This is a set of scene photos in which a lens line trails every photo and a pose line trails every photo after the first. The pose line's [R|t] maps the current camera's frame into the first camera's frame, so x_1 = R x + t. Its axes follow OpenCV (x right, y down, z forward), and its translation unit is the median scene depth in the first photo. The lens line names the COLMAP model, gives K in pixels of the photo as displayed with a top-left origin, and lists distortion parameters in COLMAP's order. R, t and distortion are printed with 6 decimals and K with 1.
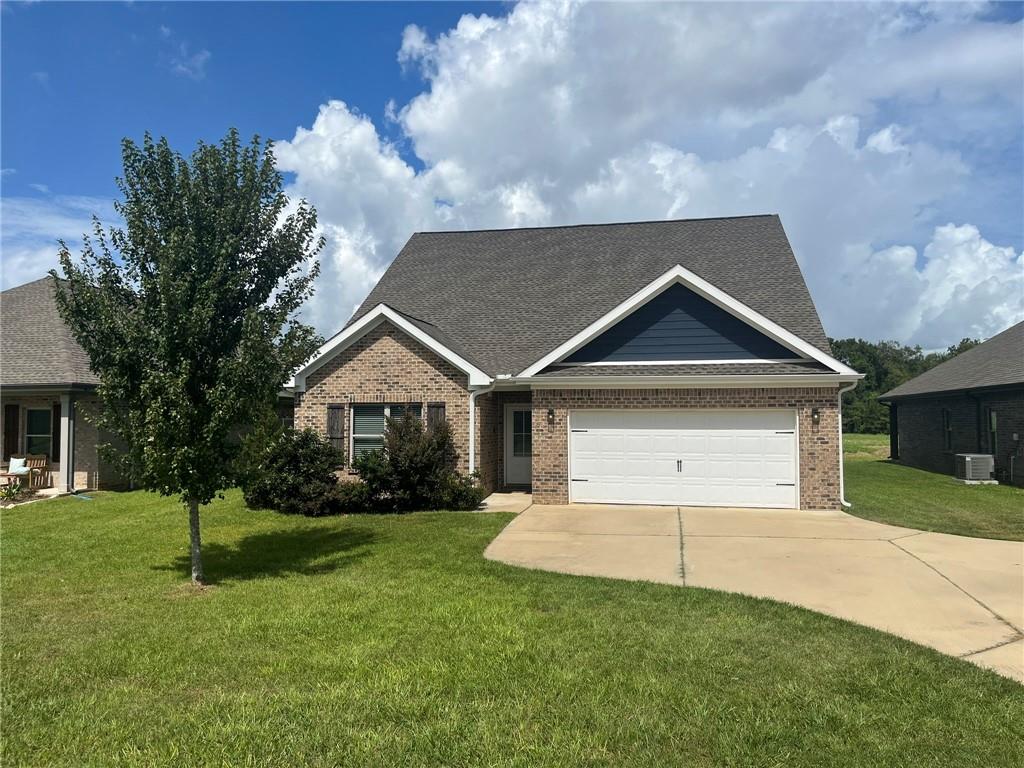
lens RADIAL K [[706.9, 0, 512.3], [0, 706.9, 408.8], [0, 0, 1]] dist [0.034578, -0.088770]
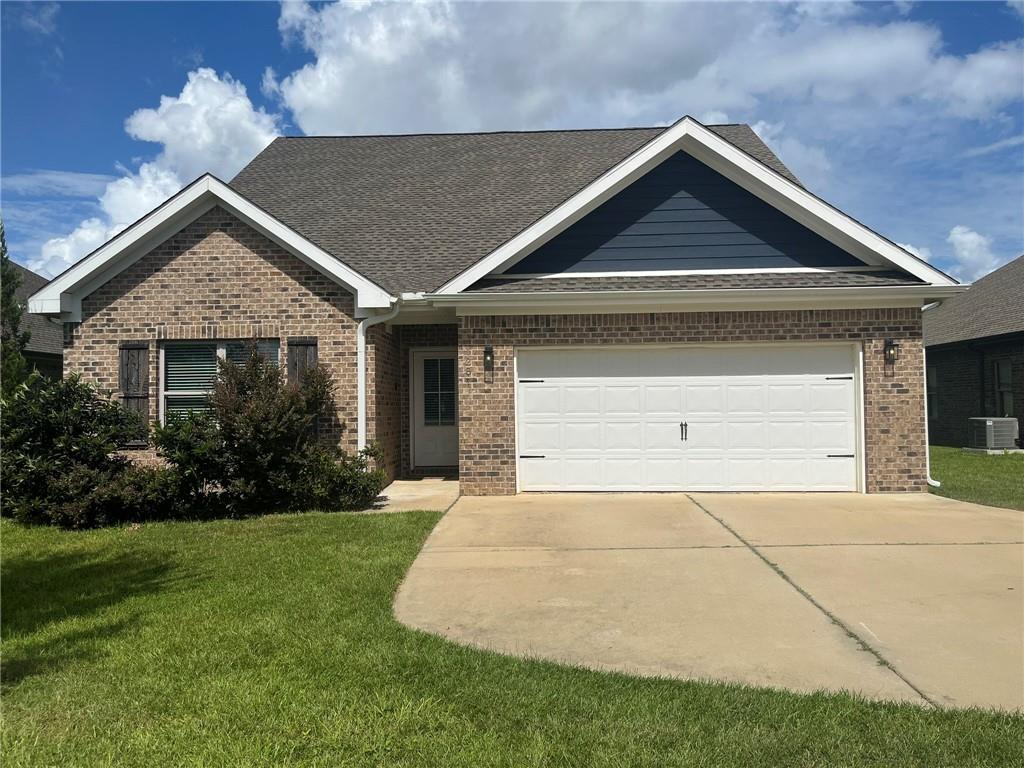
lens RADIAL K [[706.9, 0, 512.3], [0, 706.9, 408.8], [0, 0, 1]] dist [0.034578, -0.088770]
pose [[0.987593, -0.009901, 0.156725, -0.024072], [0.007445, 0.999840, 0.016255, 0.046015], [-0.156861, -0.014887, 0.987508, 0.362538]]
